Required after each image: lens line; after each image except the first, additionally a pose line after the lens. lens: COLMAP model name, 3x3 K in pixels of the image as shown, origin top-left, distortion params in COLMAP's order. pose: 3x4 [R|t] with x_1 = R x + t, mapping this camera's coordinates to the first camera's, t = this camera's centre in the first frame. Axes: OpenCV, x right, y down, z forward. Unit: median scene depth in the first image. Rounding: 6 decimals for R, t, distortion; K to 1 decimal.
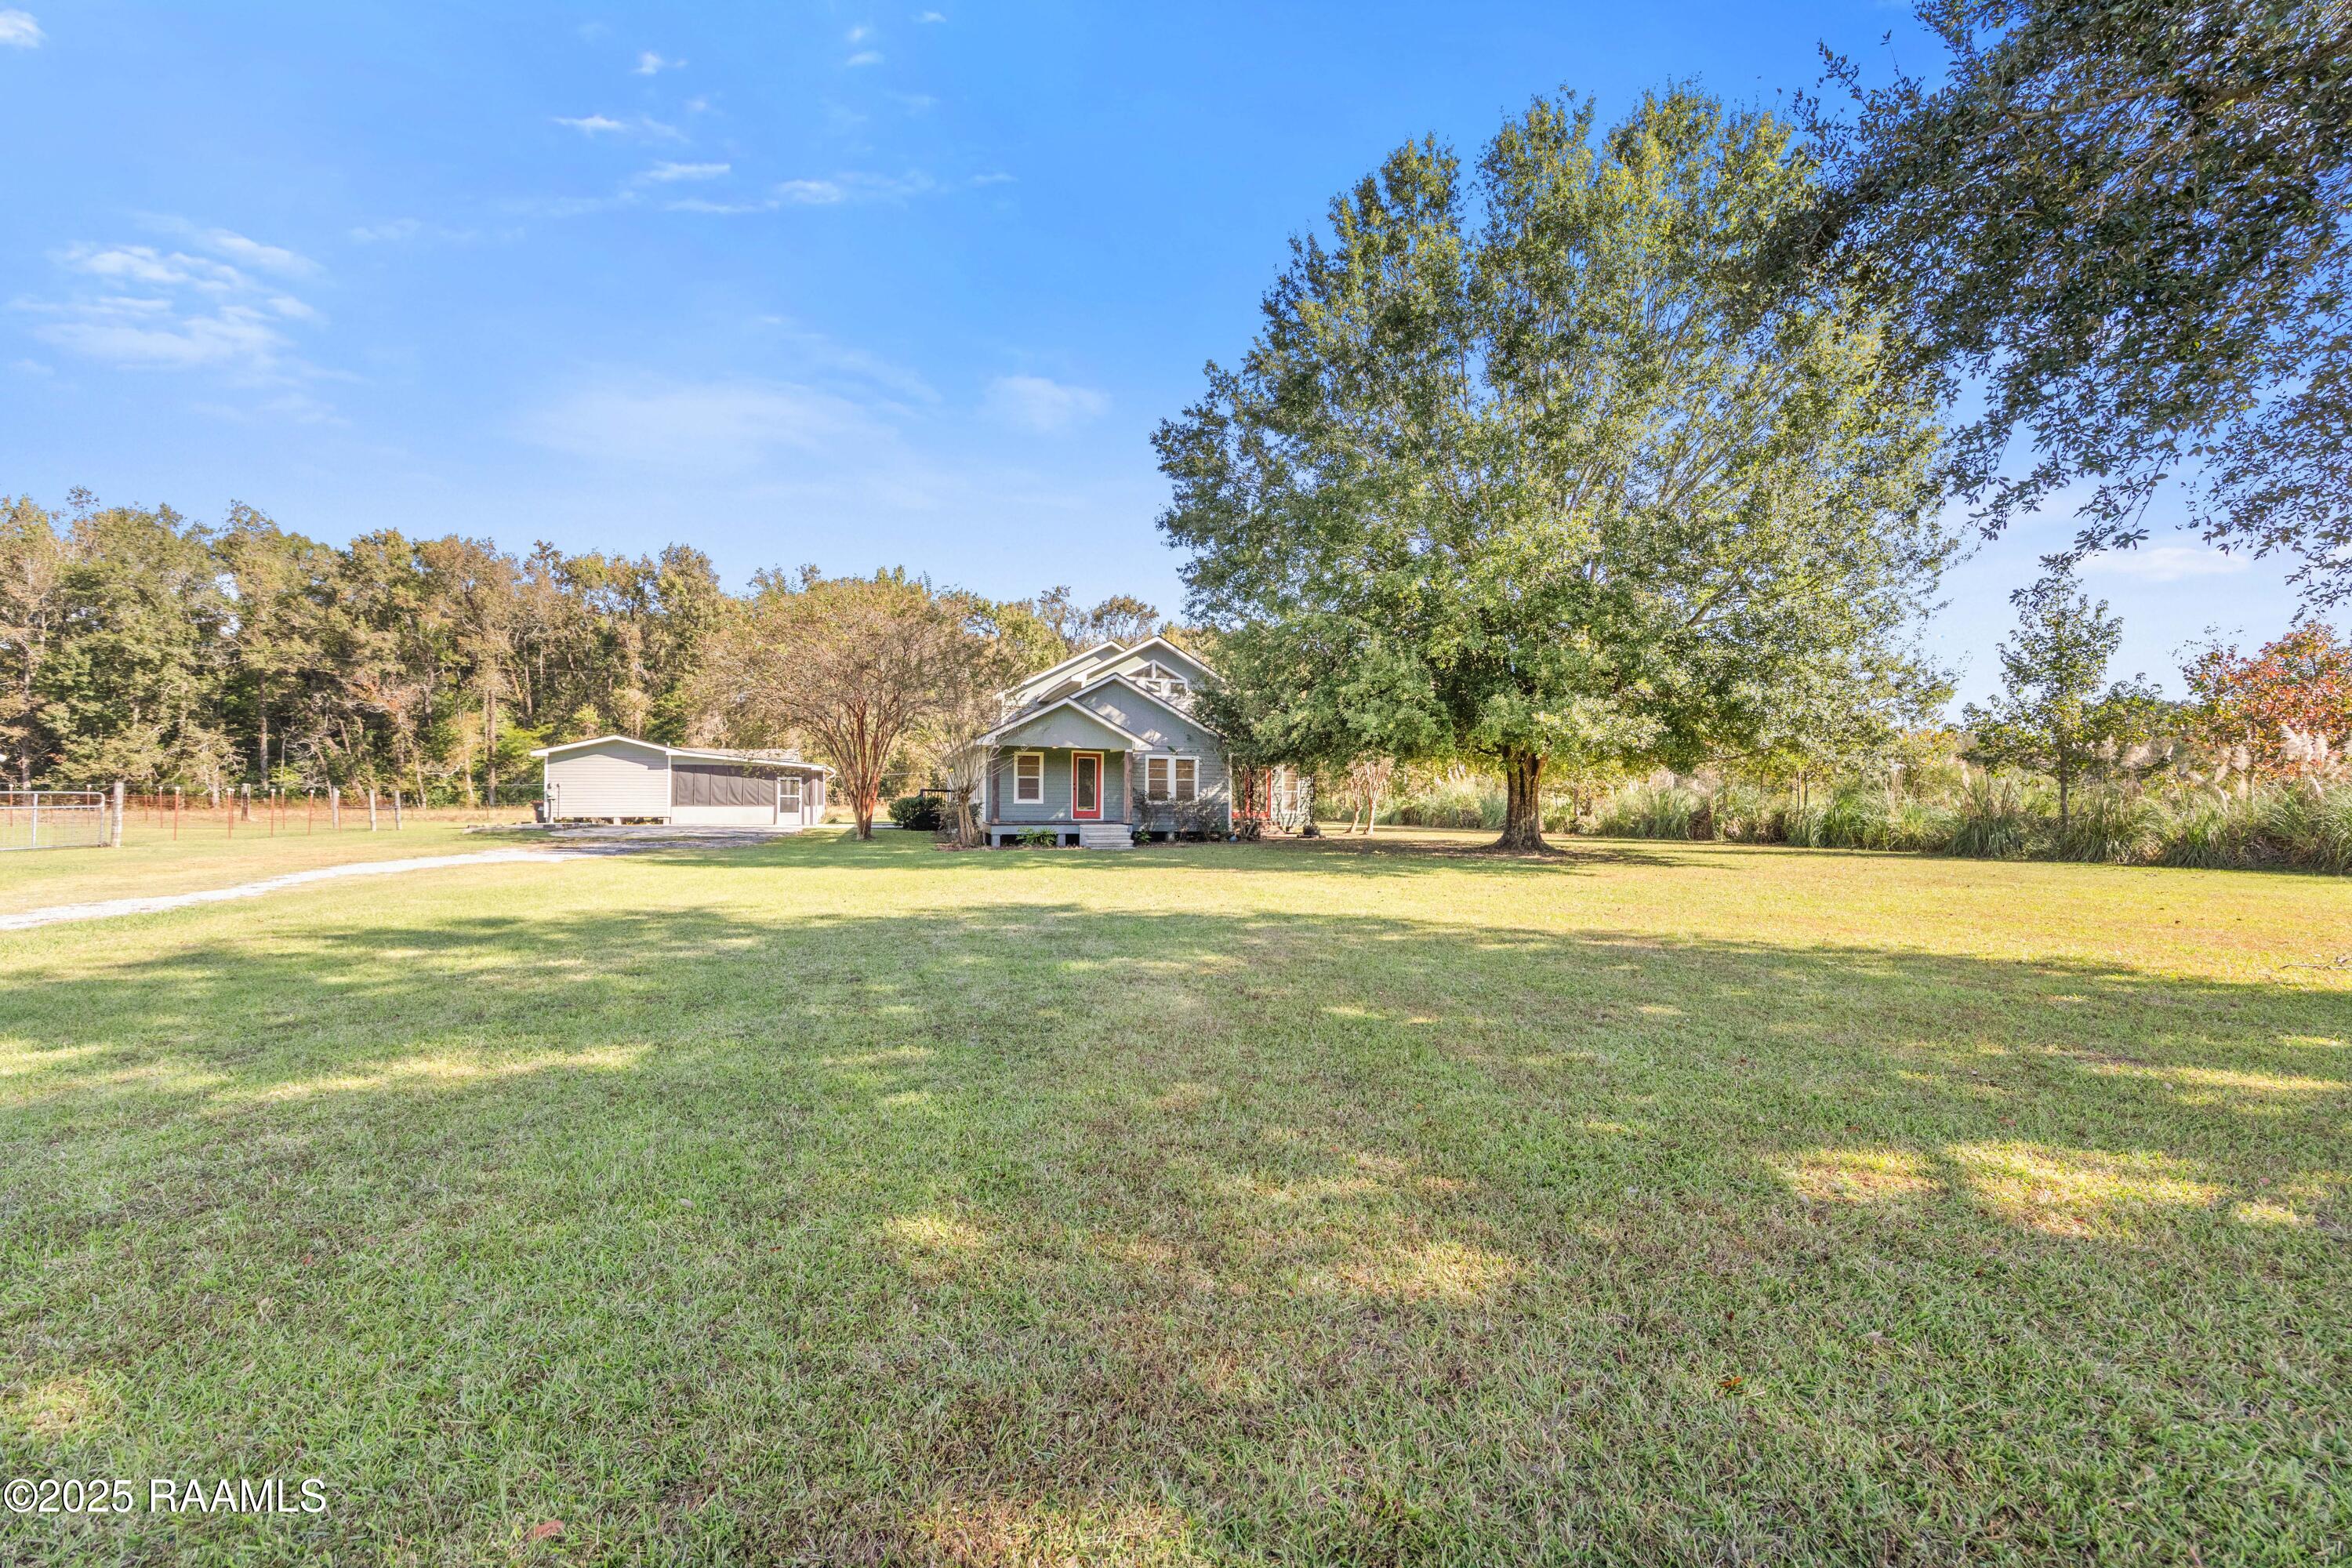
lens RADIAL K [[886.8, 0, 1172.3], [0, 886.8, 792.6], [0, 0, 1]] dist [-0.000345, -0.000007]
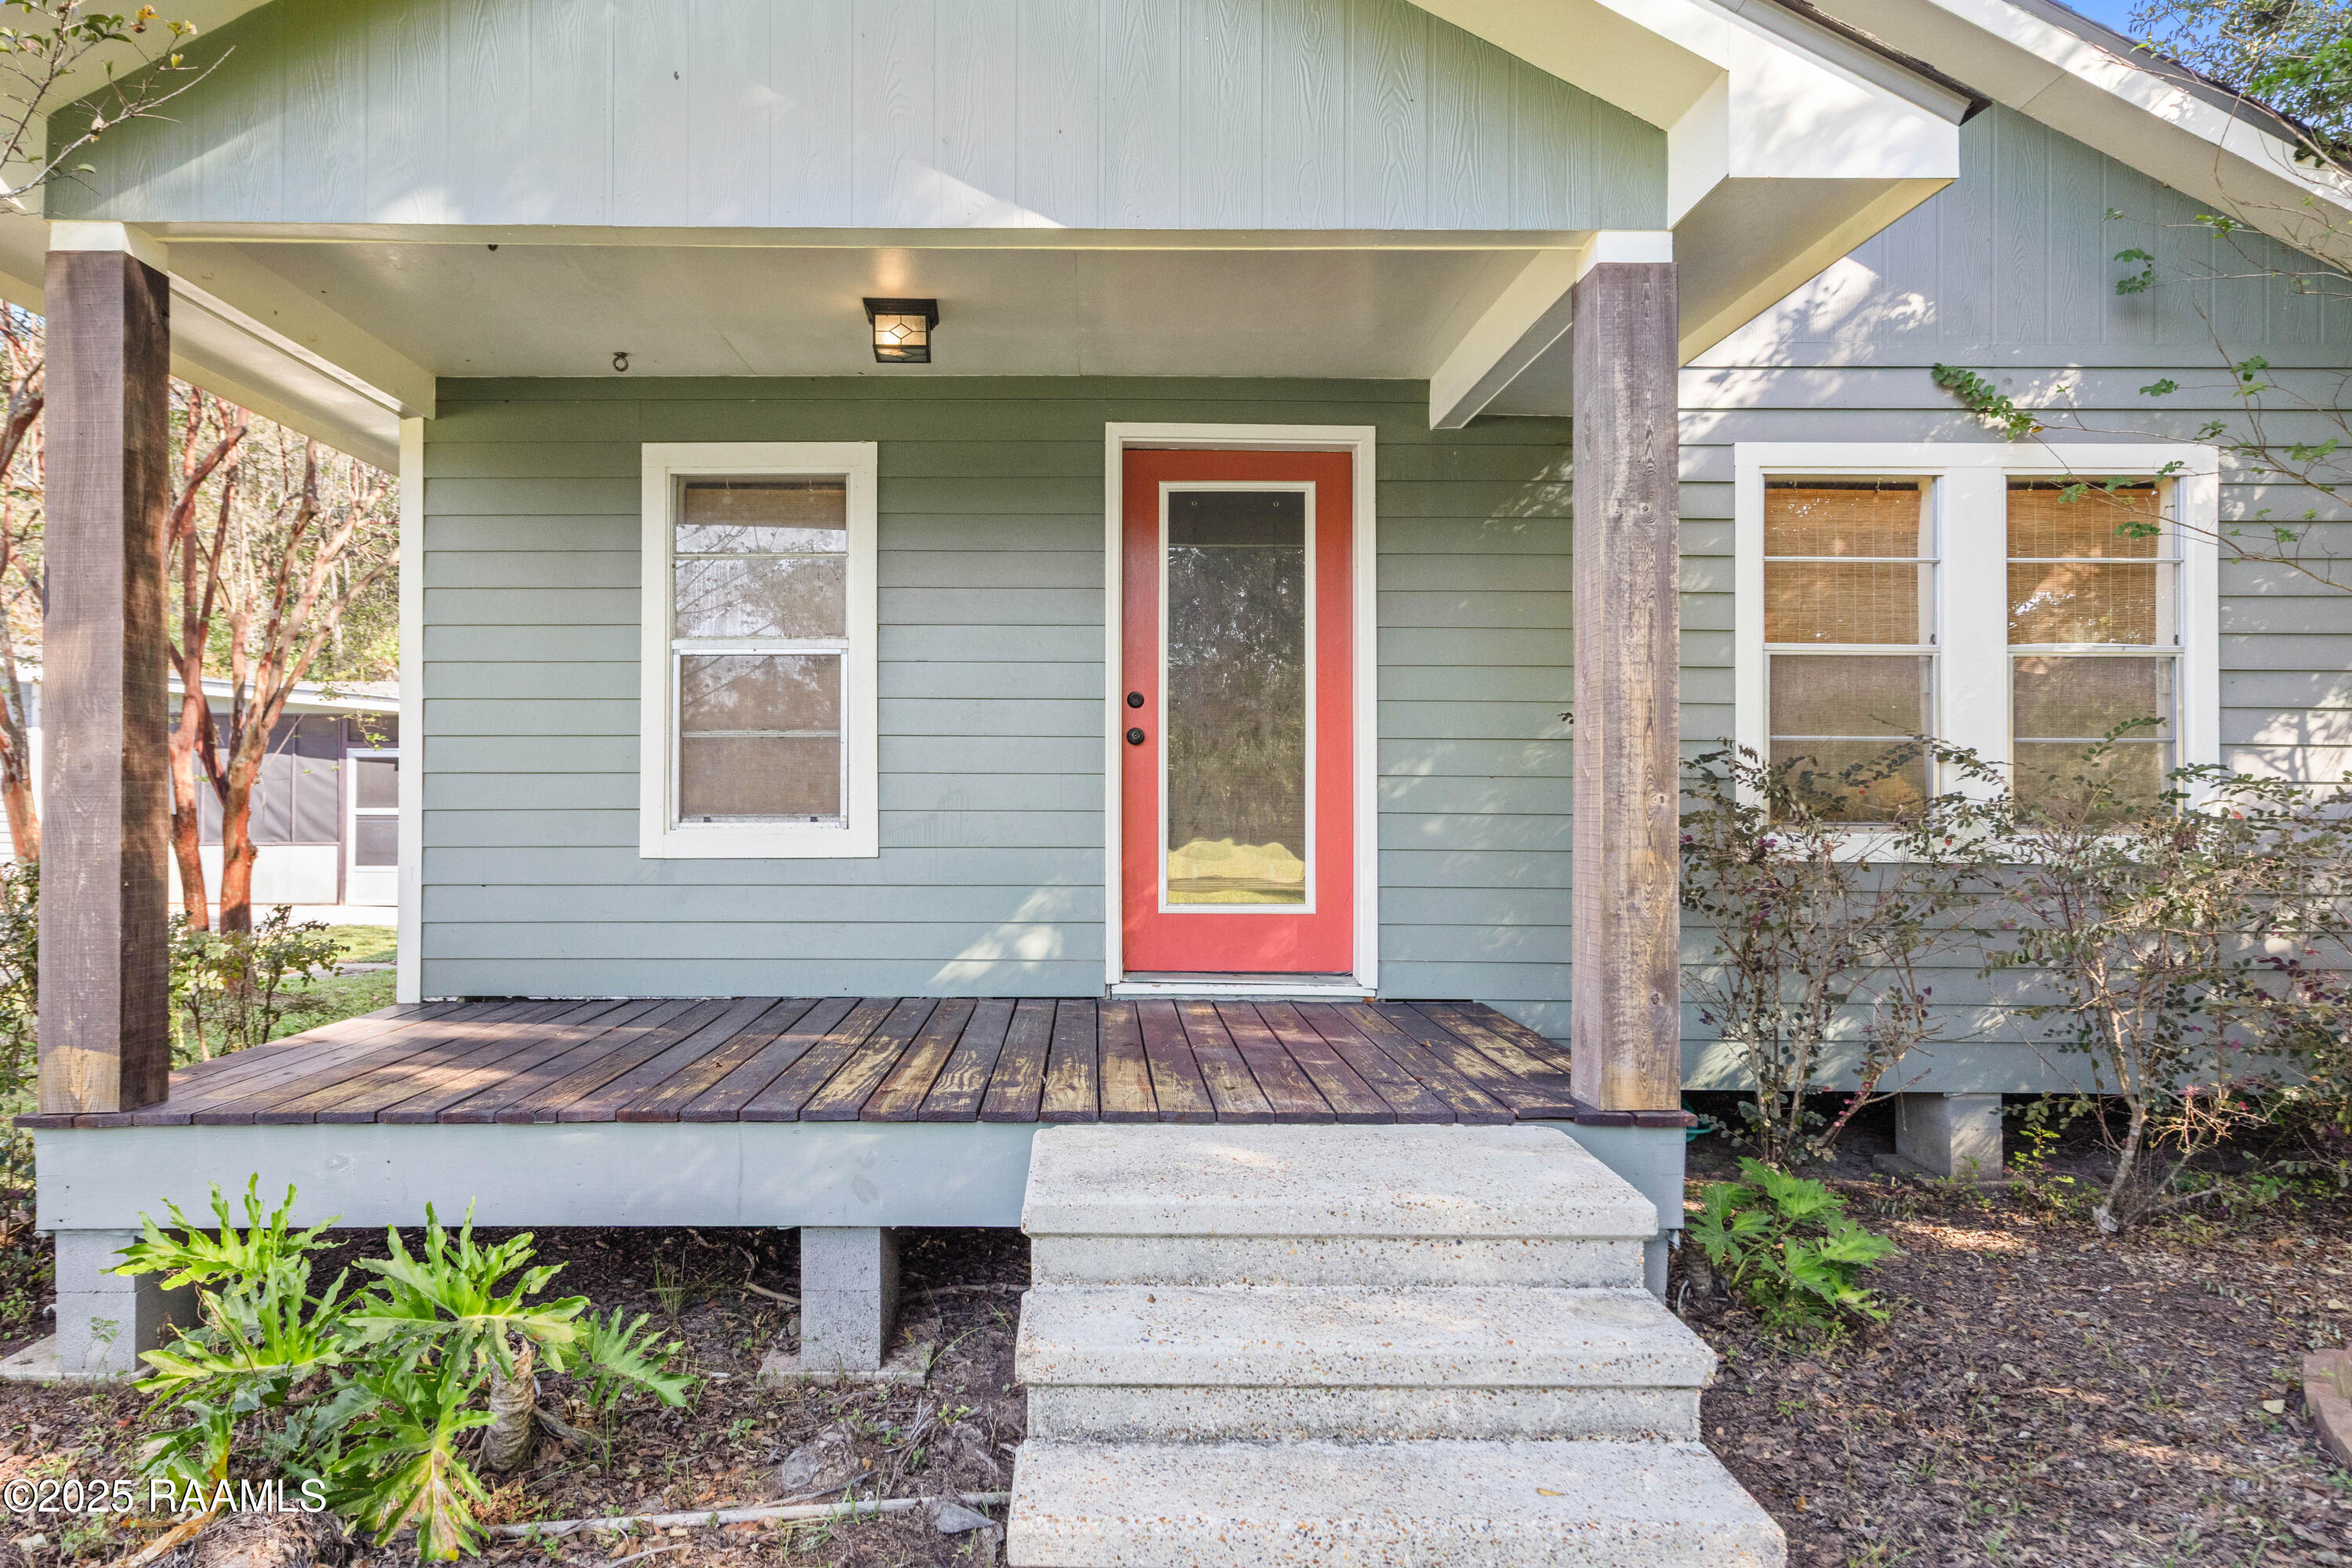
lens RADIAL K [[1555.5, 0, 1070.5], [0, 1555.5, 772.4], [0, 0, 1]] dist [-0.003987, -0.000485]
pose [[0.949962, -0.015054, -0.312002, -0.050020], [0.009014, 0.999743, -0.020793, 0.005031], [0.312235, 0.016940, 0.949854, 0.764189]]
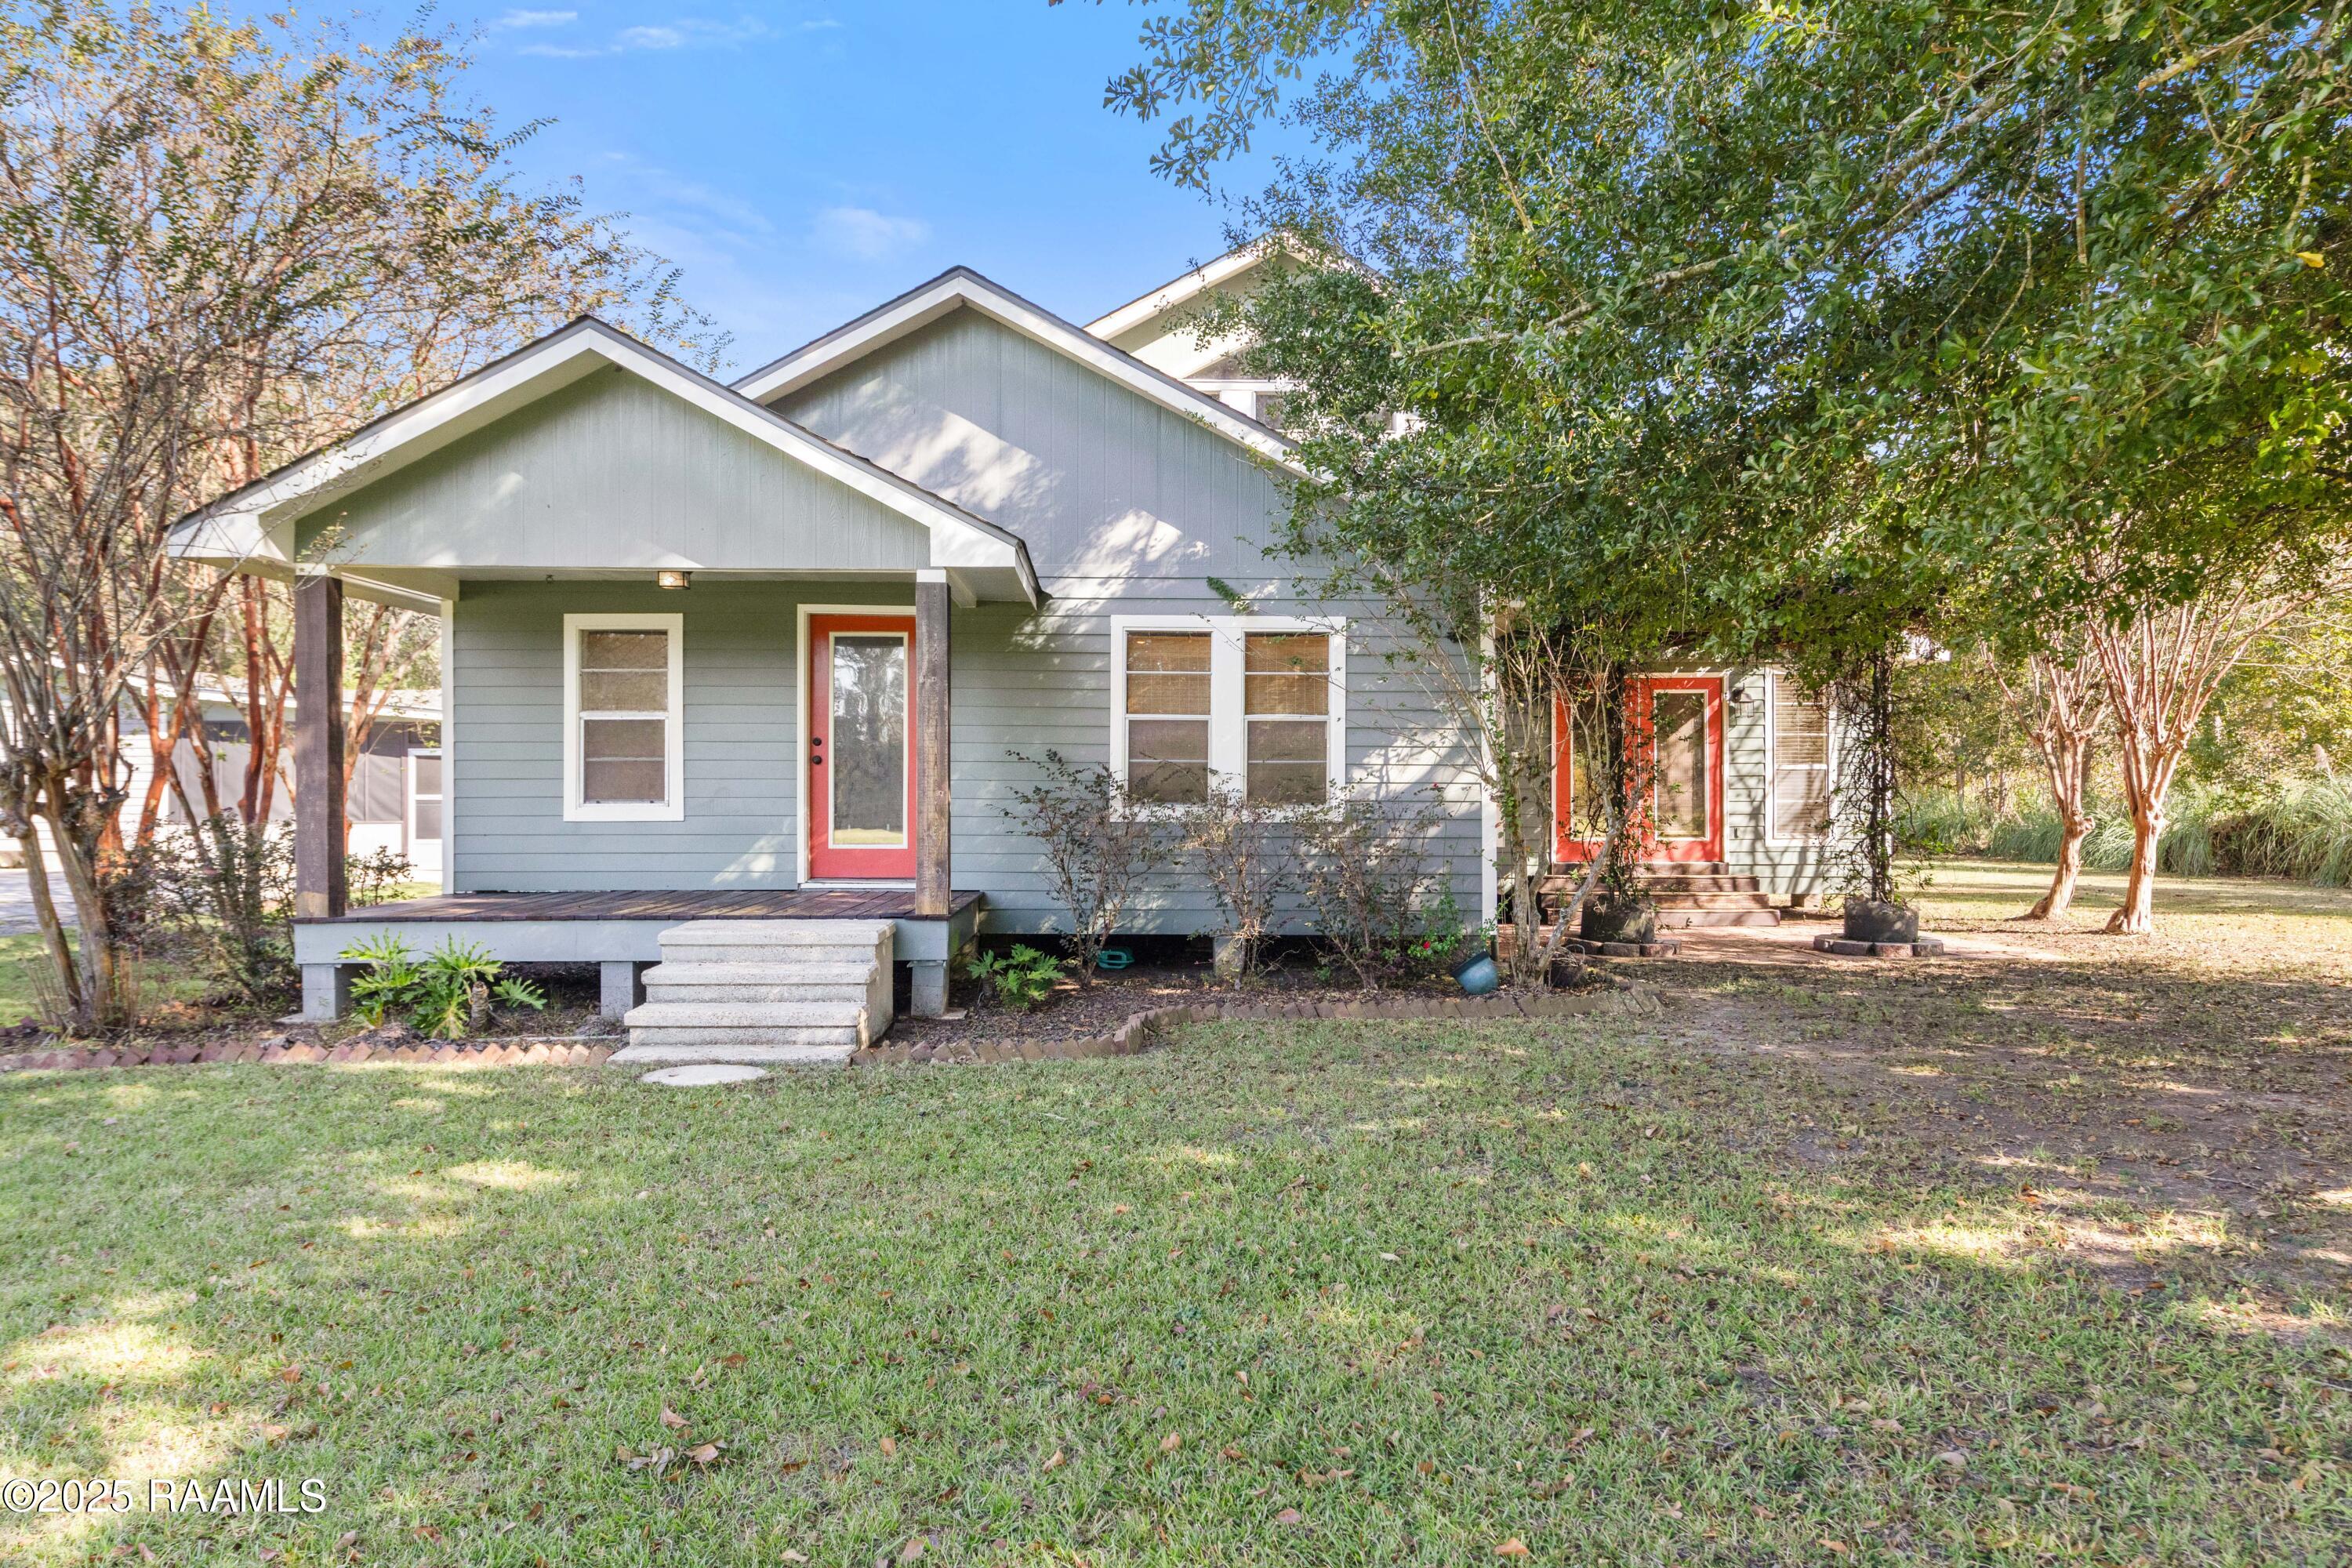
lens RADIAL K [[1555.5, 0, 1183.5], [0, 1555.5, 786.1], [0, 0, 1]] dist [-0.003987, -0.000485]
pose [[0.958928, -0.009694, -0.283486, 0.105650], [0.009629, 0.999952, -0.001622, 0.004477], [0.283488, -0.001175, 0.958975, 0.593539]]
